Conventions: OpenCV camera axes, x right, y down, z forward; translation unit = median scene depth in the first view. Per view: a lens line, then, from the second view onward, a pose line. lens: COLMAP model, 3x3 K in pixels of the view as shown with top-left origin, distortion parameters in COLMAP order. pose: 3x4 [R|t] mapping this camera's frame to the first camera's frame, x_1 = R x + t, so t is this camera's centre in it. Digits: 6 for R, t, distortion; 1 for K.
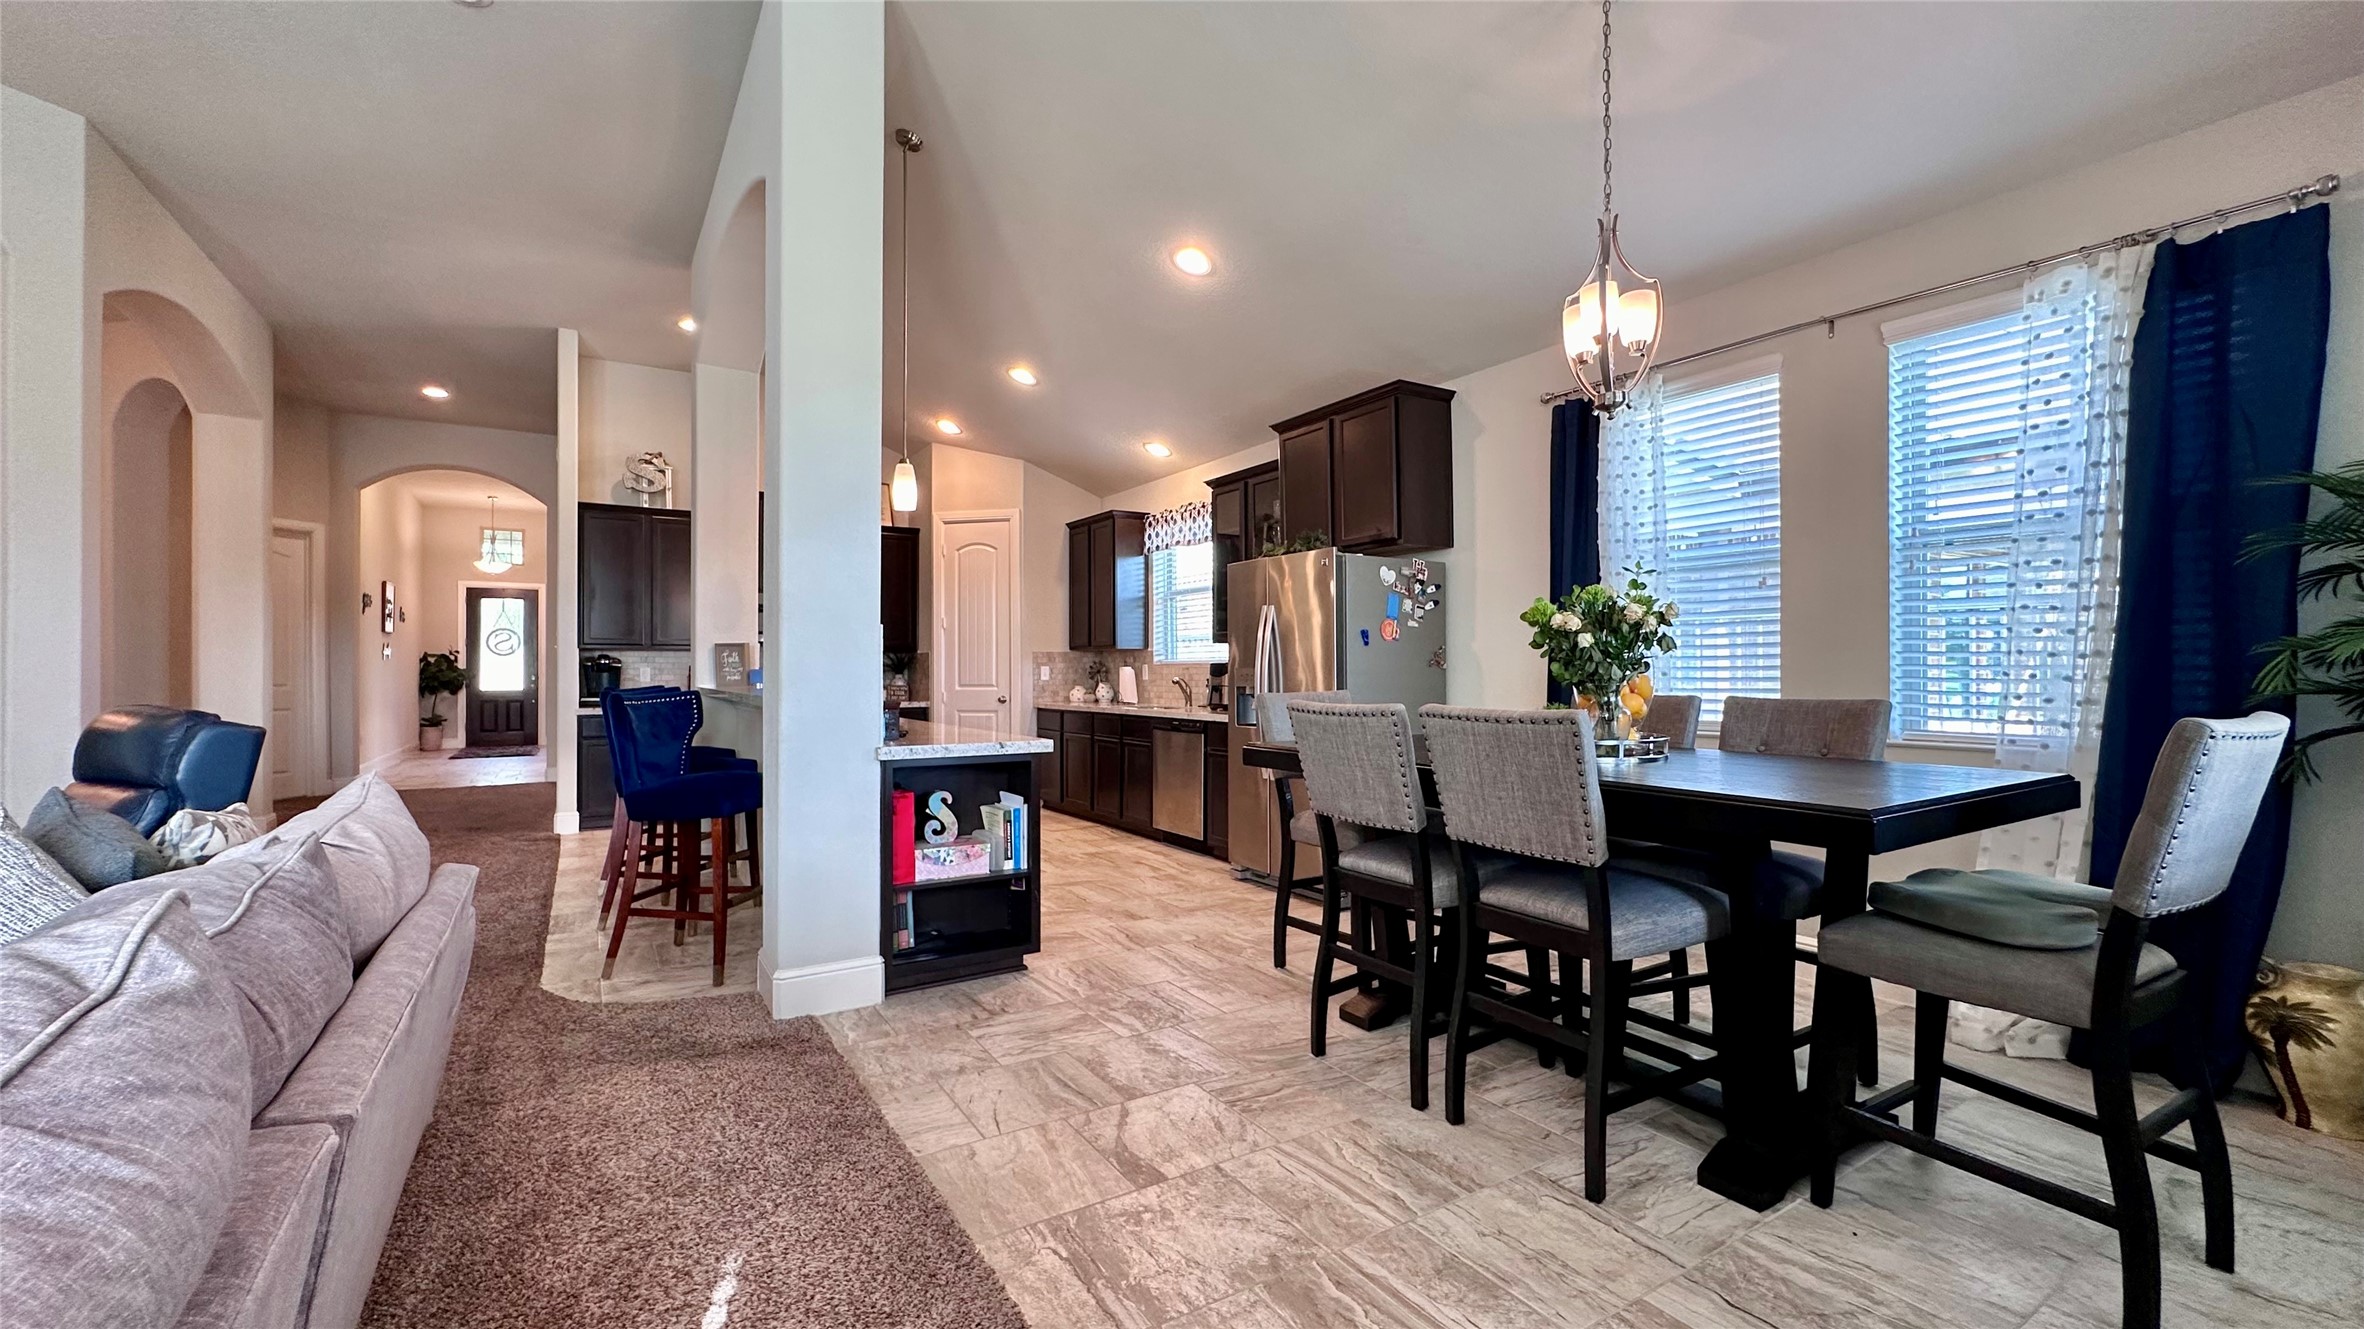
lens RADIAL K [[945.8, 0, 1181.1], [0, 945.8, 664.7], [0, 0, 1]] dist [-0.003998, 0.000885]
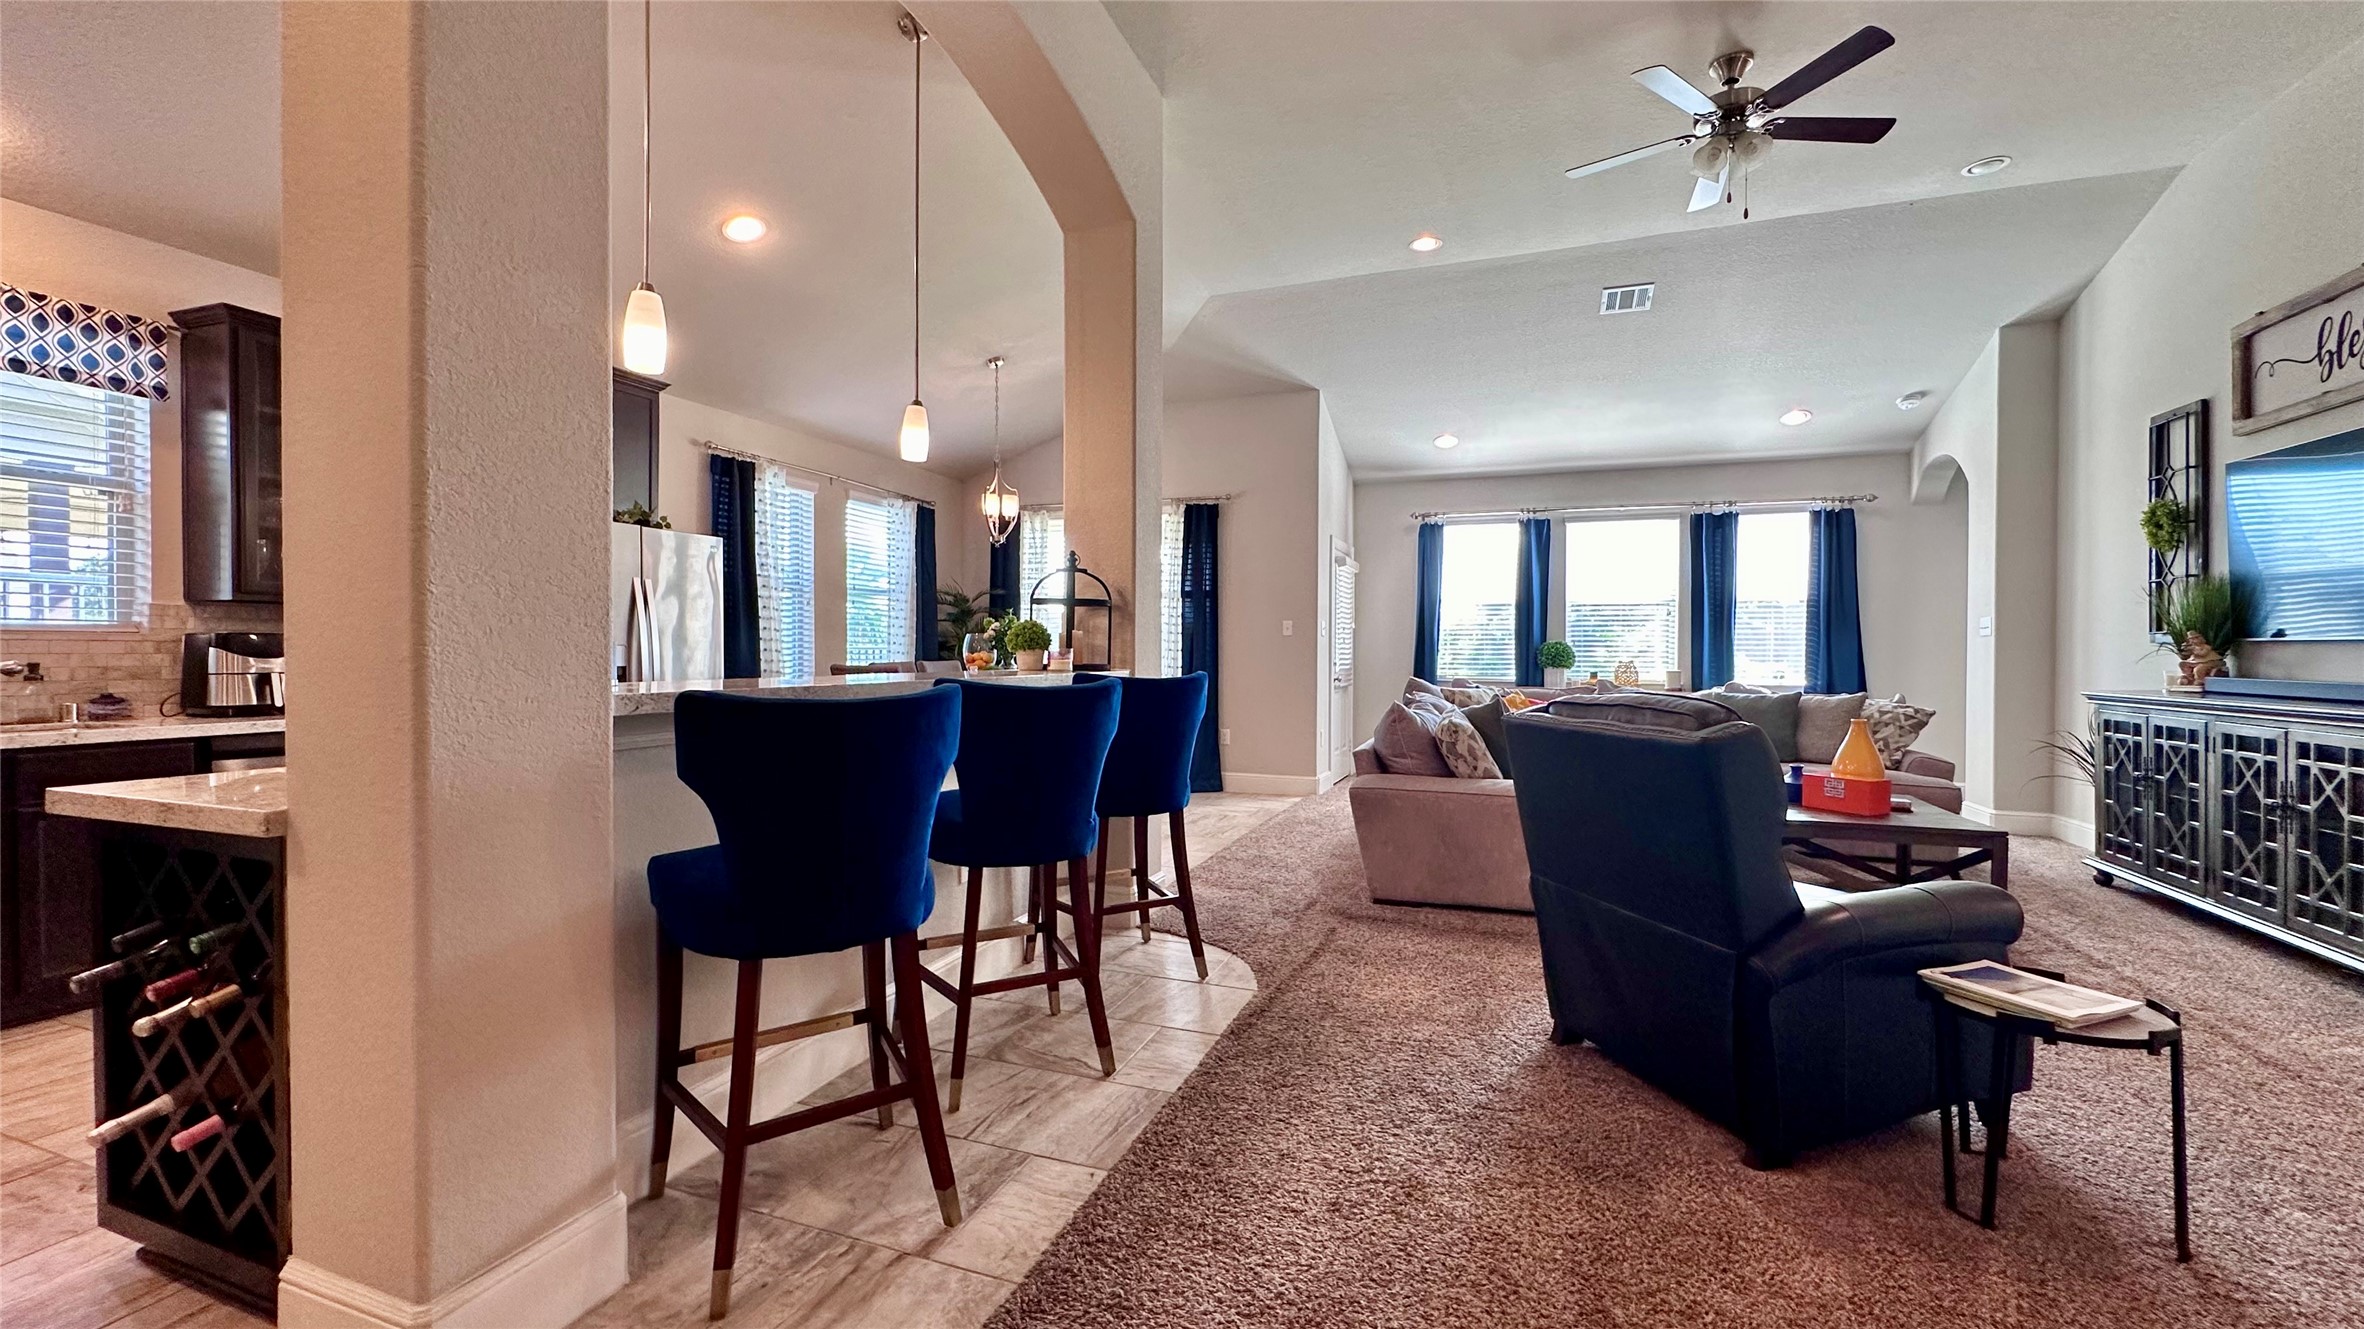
lens RADIAL K [[945.8, 0, 1181.1], [0, 945.8, 664.7], [0, 0, 1]] dist [-0.003998, 0.000885]
pose [[-0.607209, -0.010564, 0.794472, -1.065434], [-0.006302, 0.999944, 0.008480, 0.011824], [-0.794517, 0.000142, -0.607242, 1.262671]]
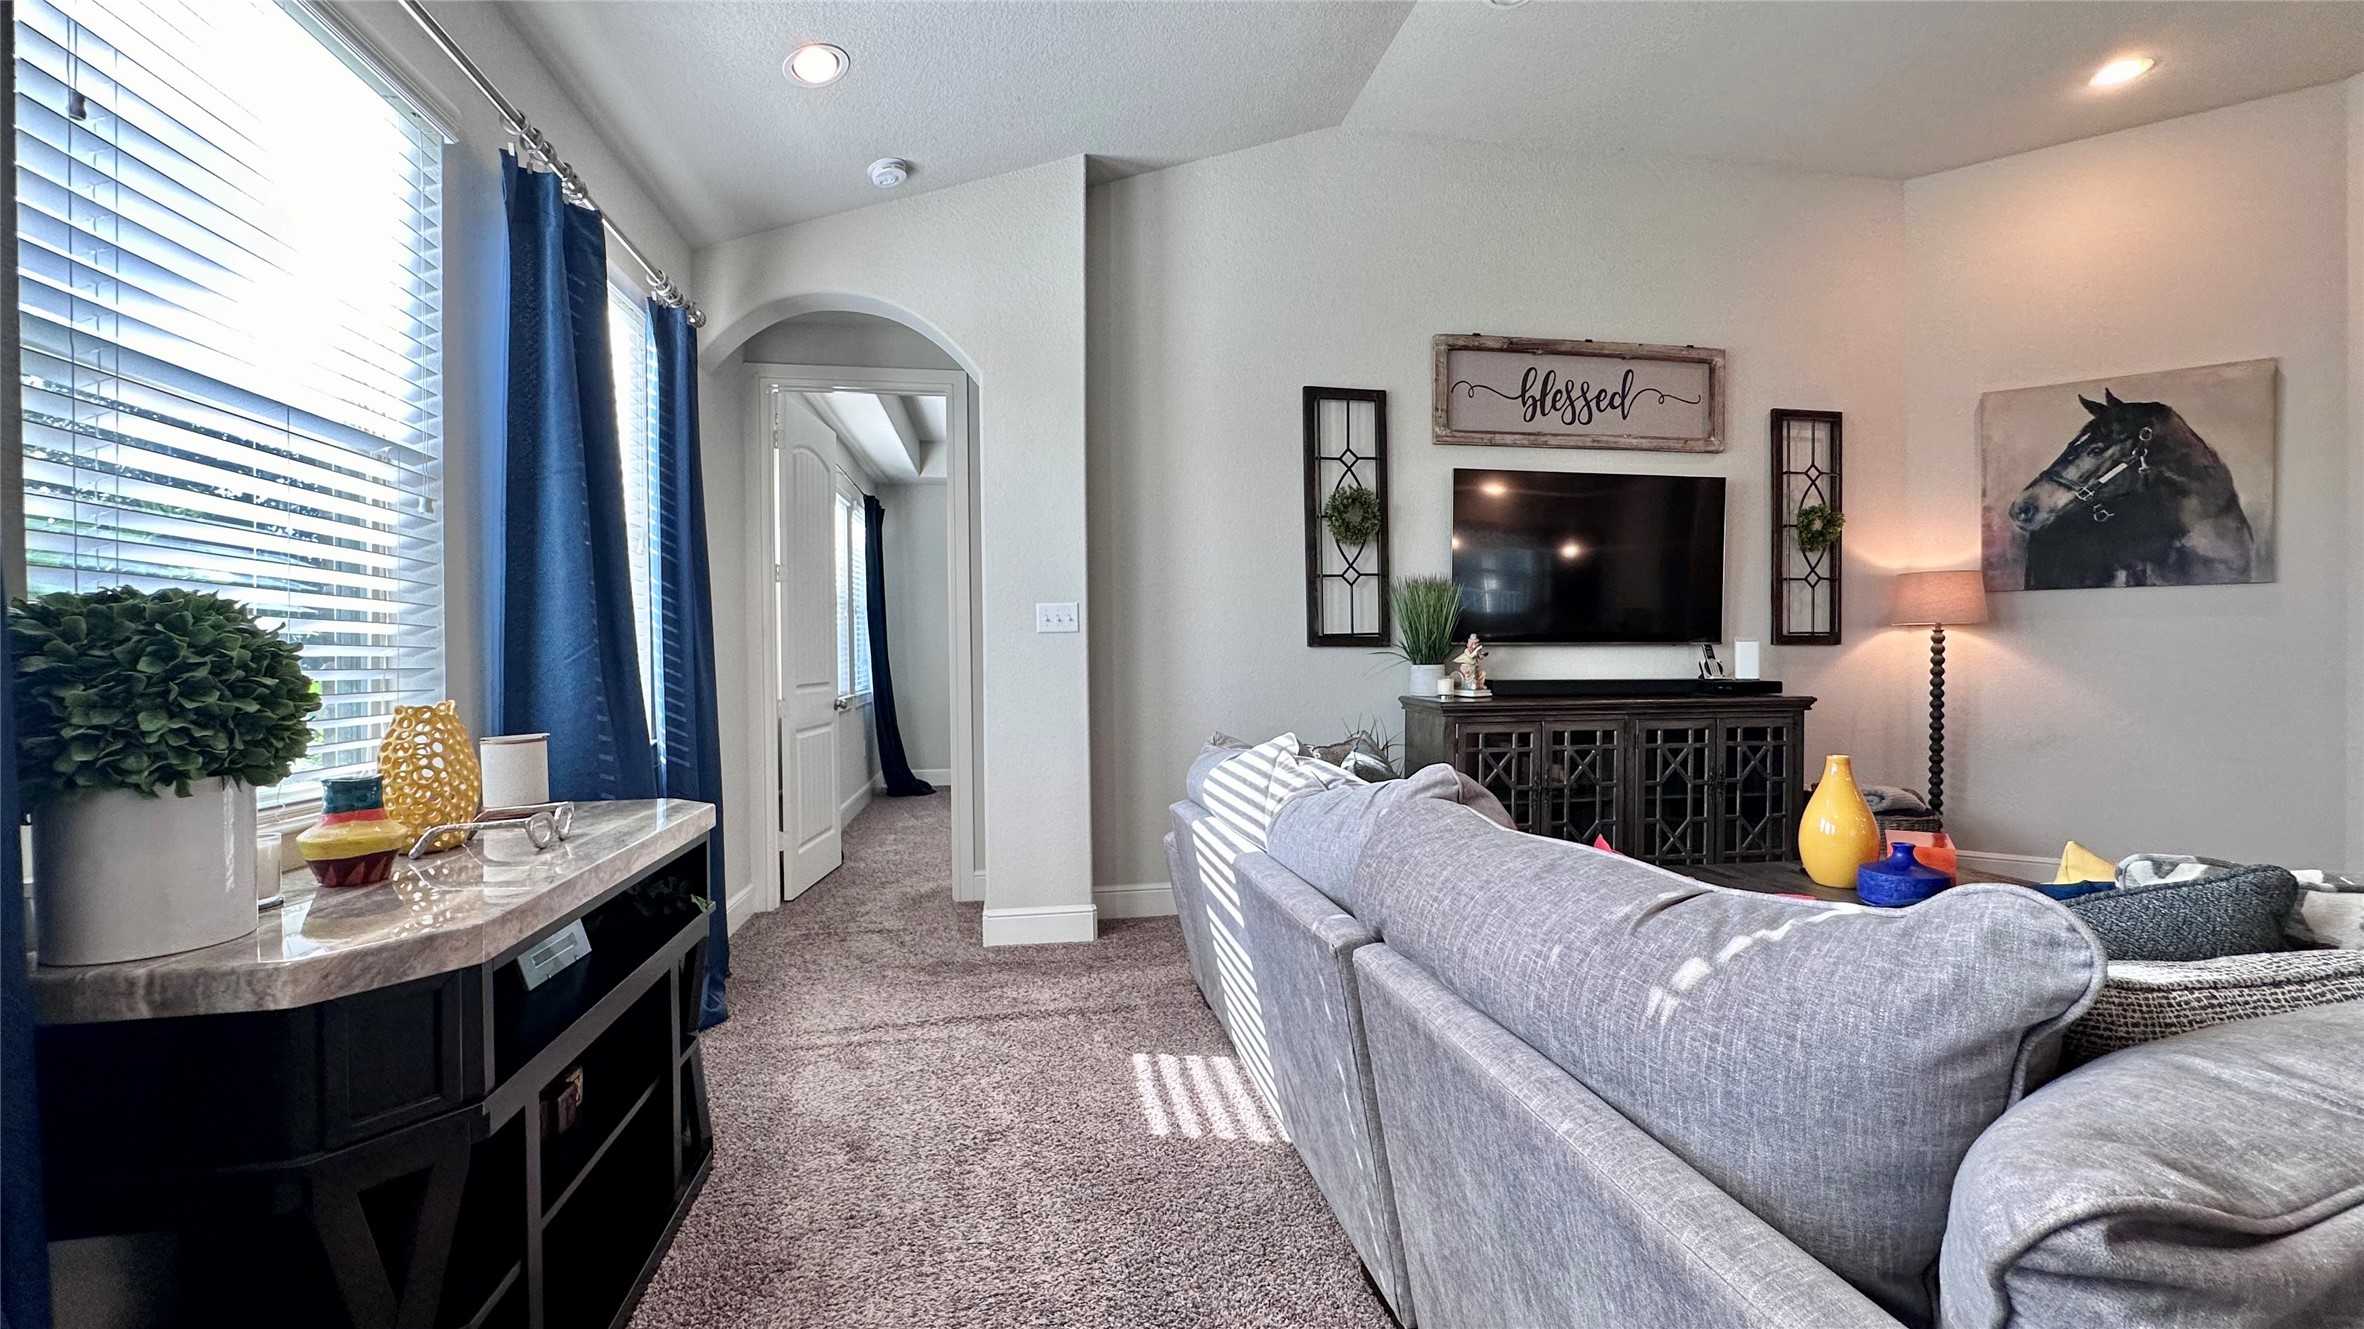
lens RADIAL K [[945.8, 0, 1181.1], [0, 945.8, 664.7], [0, 0, 1]] dist [-0.003998, 0.000885]
pose [[-0.379035, 0.011044, -0.925316, 0.064737], [0.012850, 0.999895, 0.006671, -0.000401], [0.925293, -0.009362, -0.379138, -0.066080]]
